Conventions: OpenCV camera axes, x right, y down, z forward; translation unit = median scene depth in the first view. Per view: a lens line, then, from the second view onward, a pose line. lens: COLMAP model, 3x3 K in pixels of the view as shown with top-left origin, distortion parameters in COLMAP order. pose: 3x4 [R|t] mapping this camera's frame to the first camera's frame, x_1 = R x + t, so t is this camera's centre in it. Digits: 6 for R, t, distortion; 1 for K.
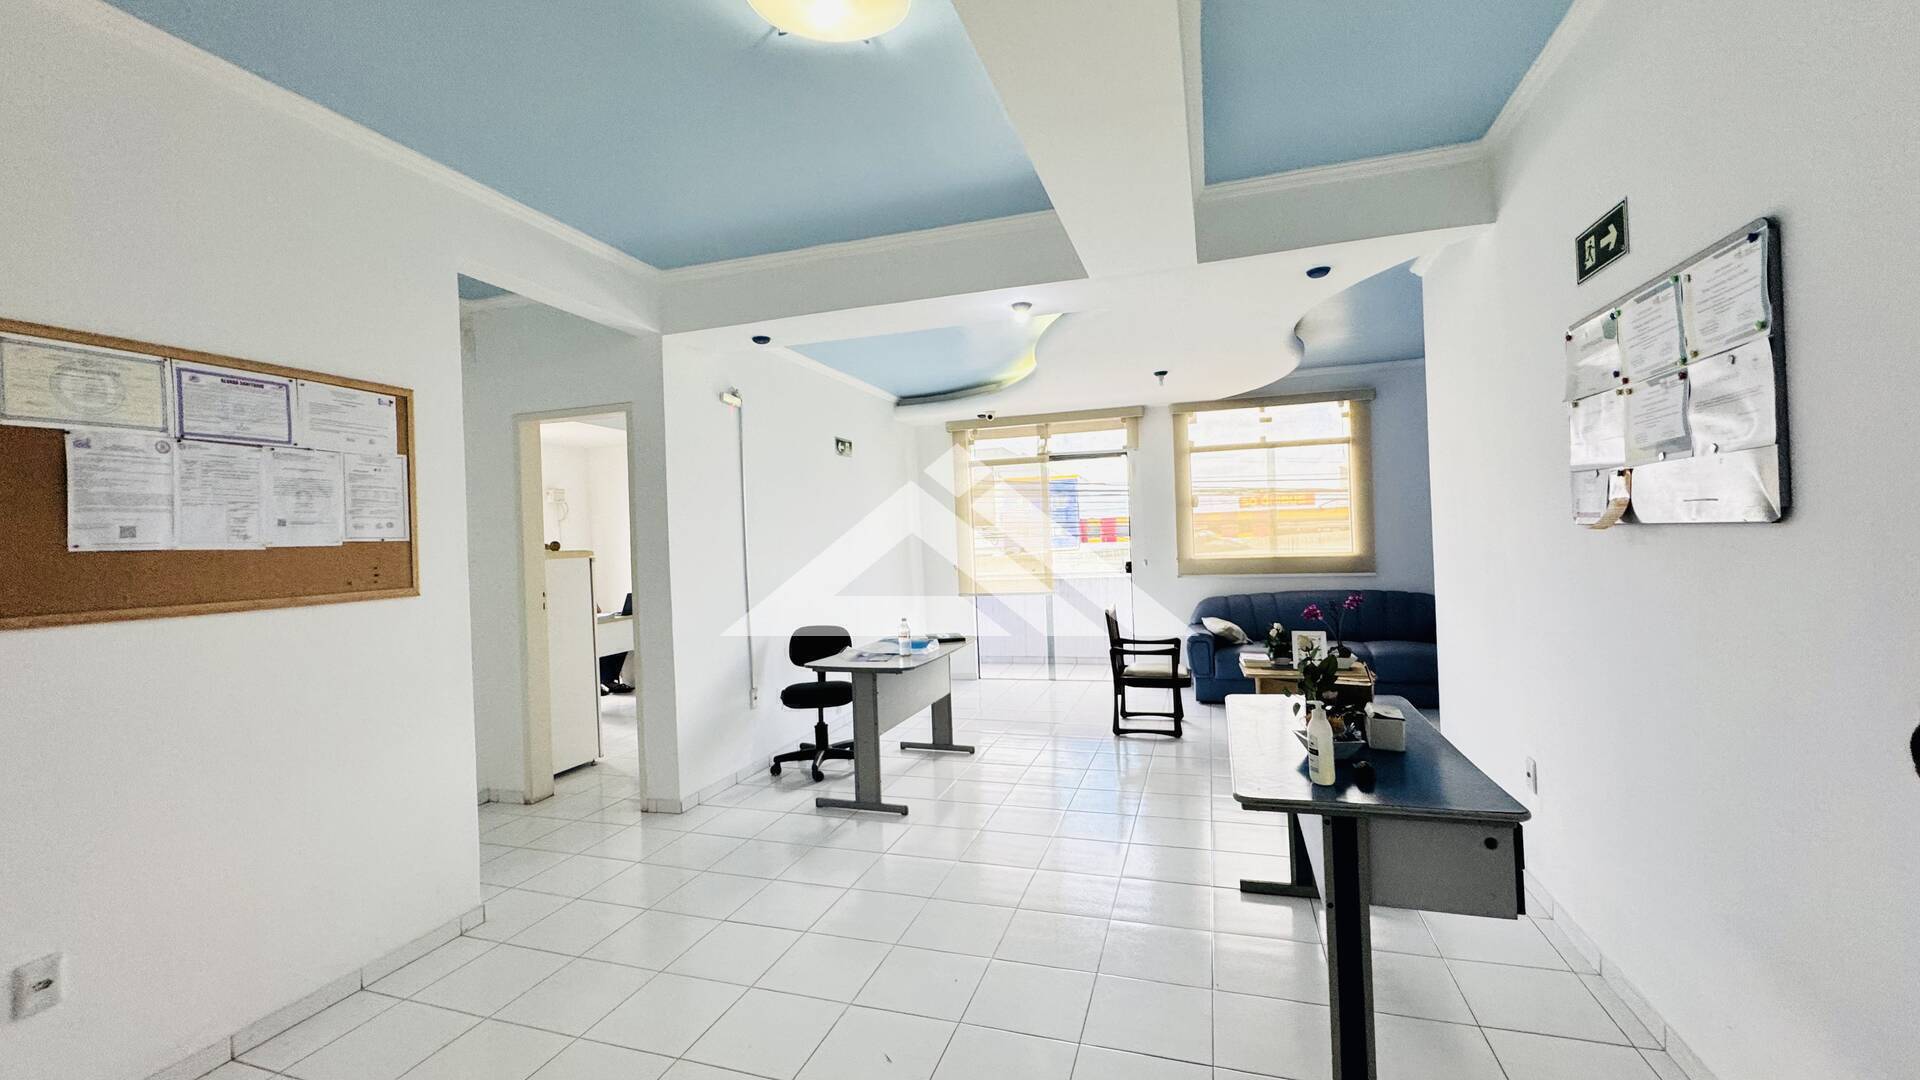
lens RADIAL K [[764.2, 0, 954.5], [0, 764.2, 540.9], [0, 0, 1]] dist [-0.002612, 0.000277]
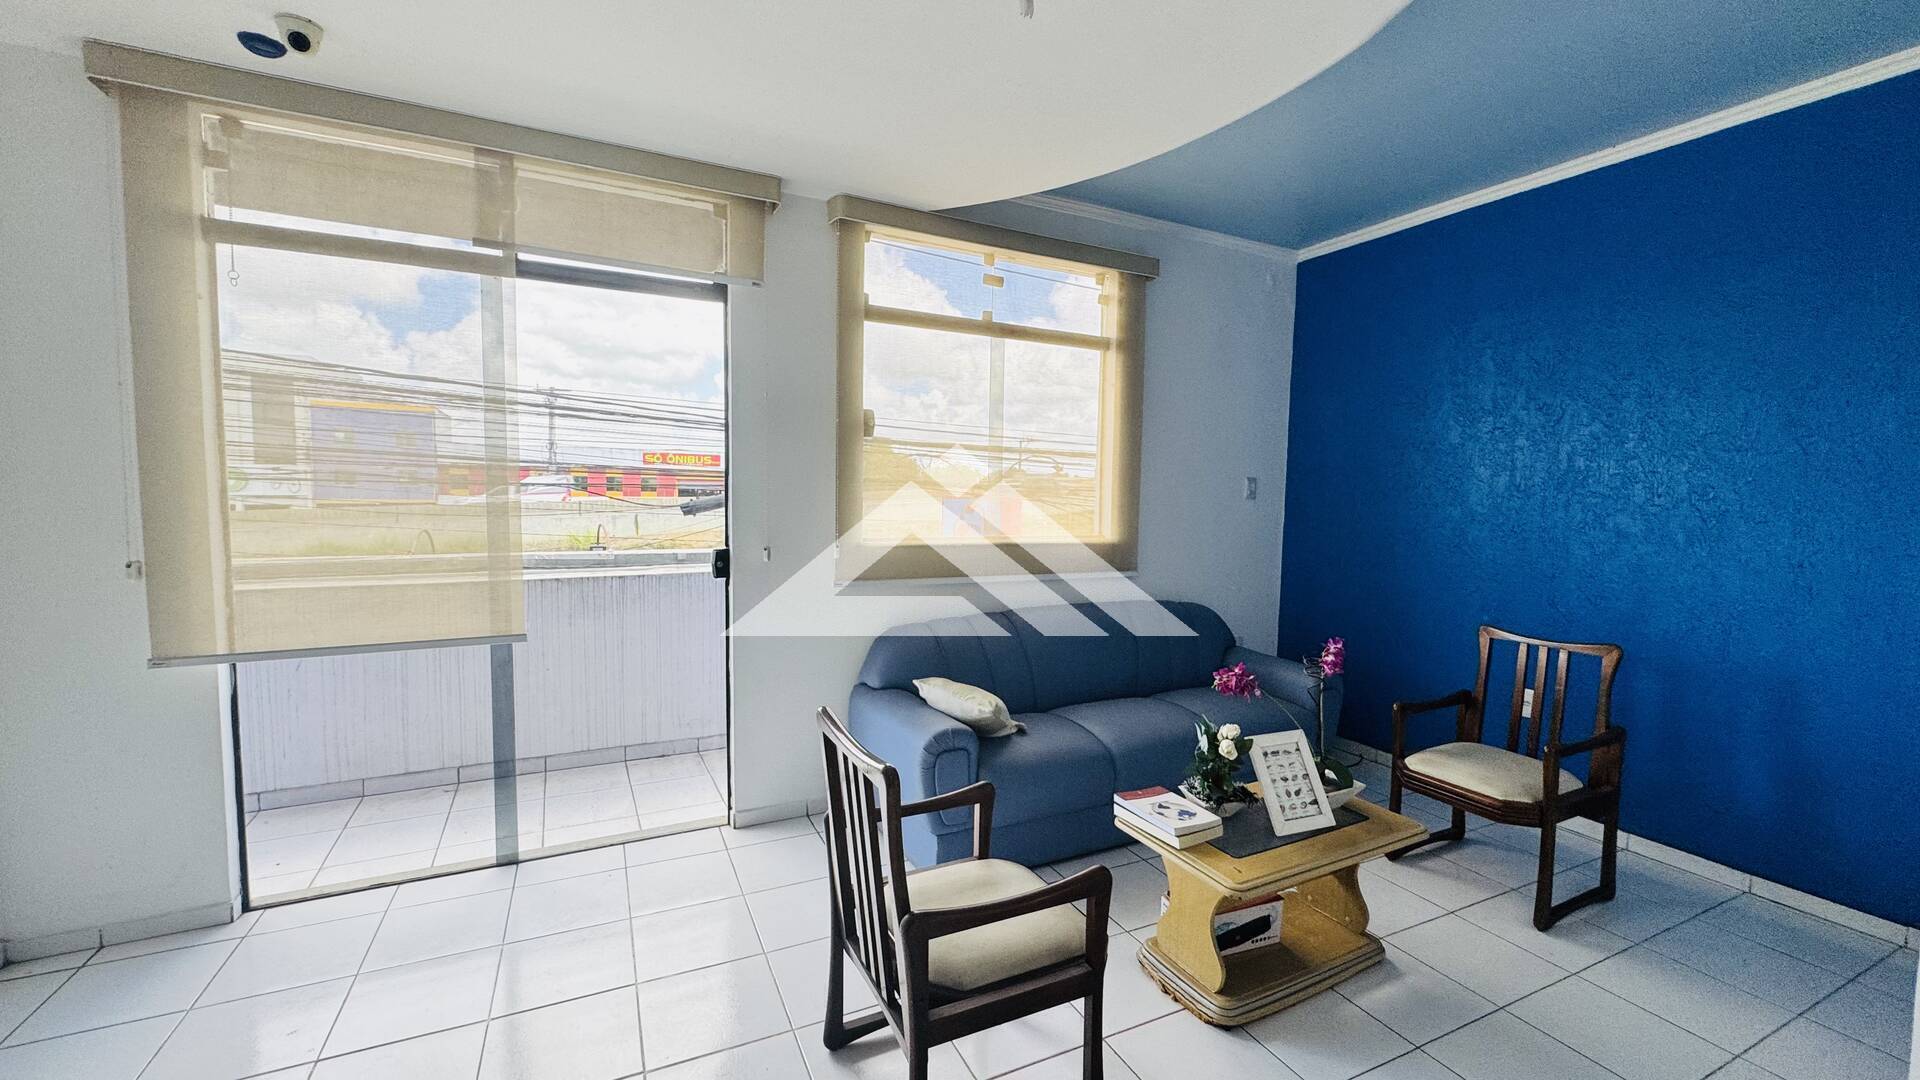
lens RADIAL K [[764.2, 0, 954.5], [0, 764.2, 540.9], [0, 0, 1]] dist [-0.002612, 0.000277]
pose [[0.727797, 0.002552, 0.685788, 0.031369], [-0.038706, 0.998552, 0.037361, 0.000929], [-0.684699, -0.053736, 0.726842, 0.622047]]
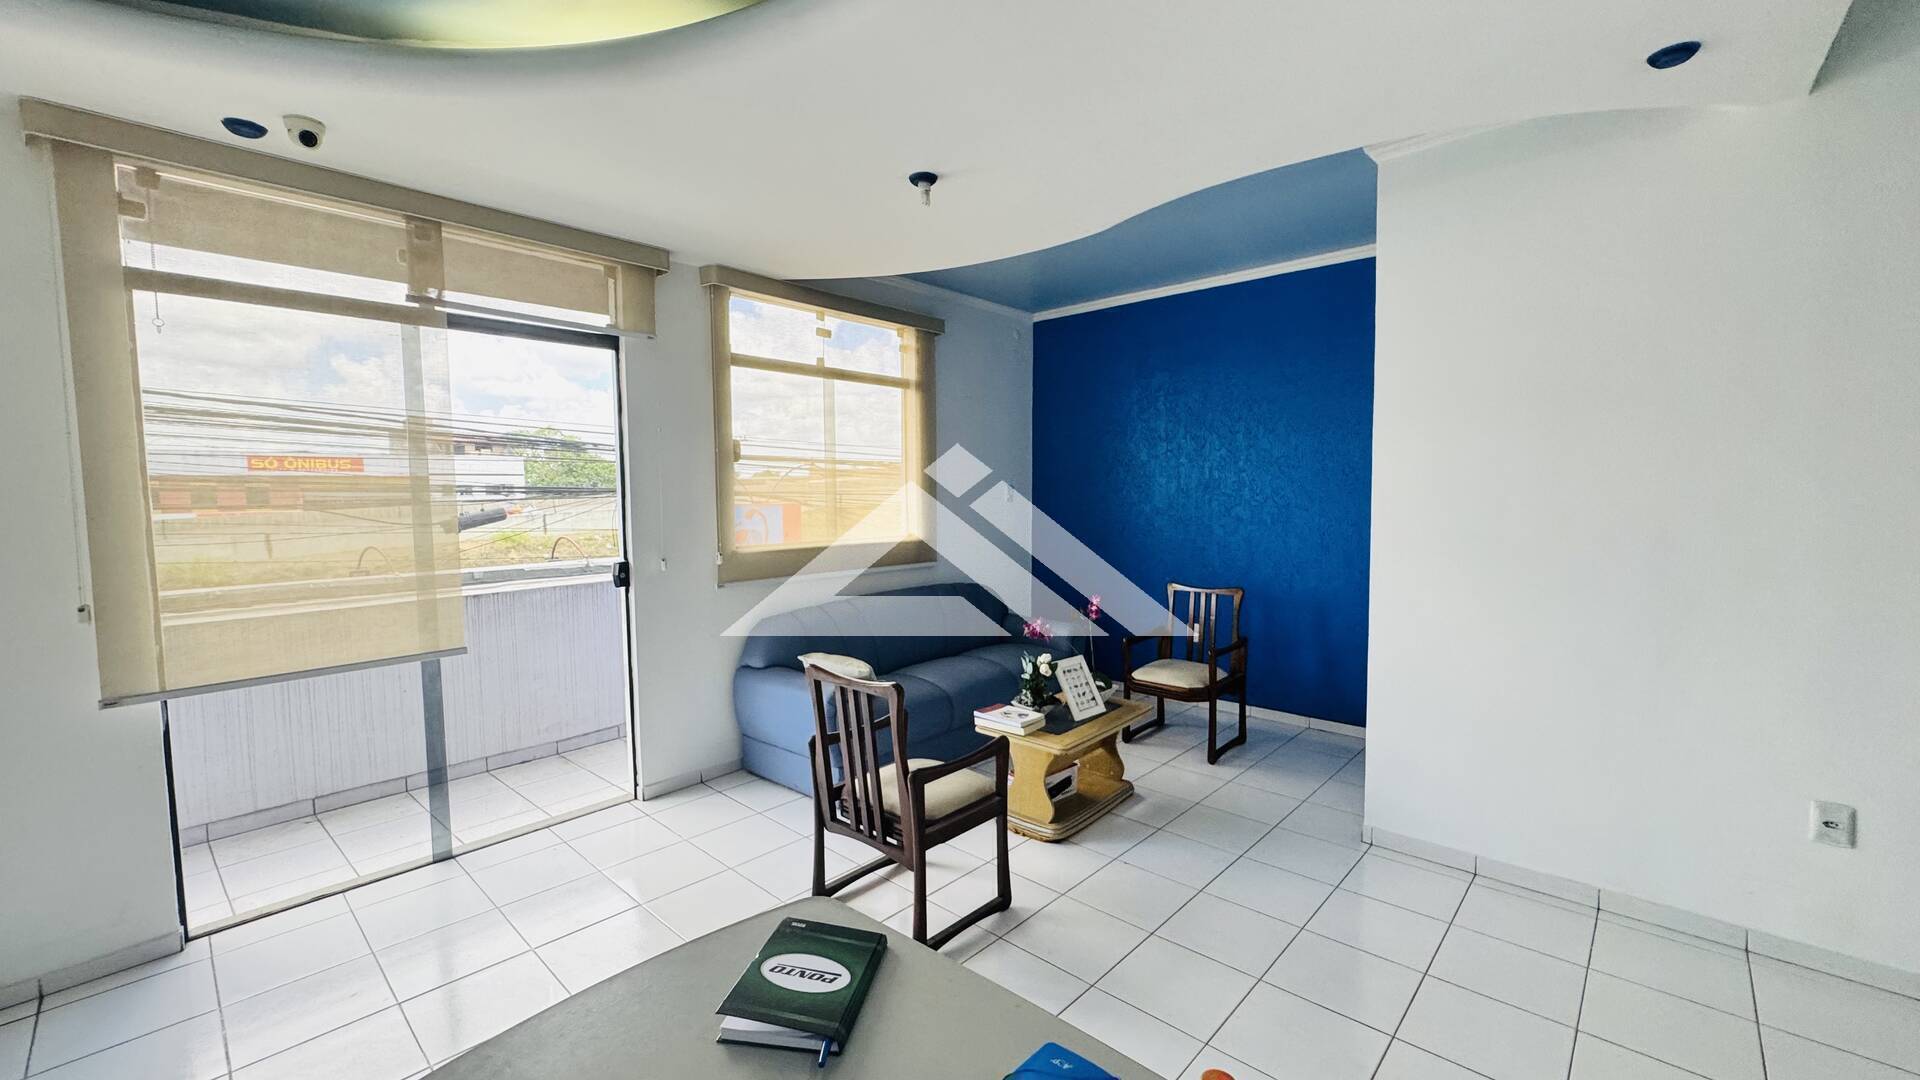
lens RADIAL K [[764.2, 0, 954.5], [0, 764.2, 540.9], [0, 0, 1]] dist [-0.002612, 0.000277]
pose [[0.429707, -0.028980, 0.902503, -0.129142], [-0.001578, 0.999459, 0.032845, -0.004129], [-0.902967, -0.015538, 0.429429, 0.613347]]
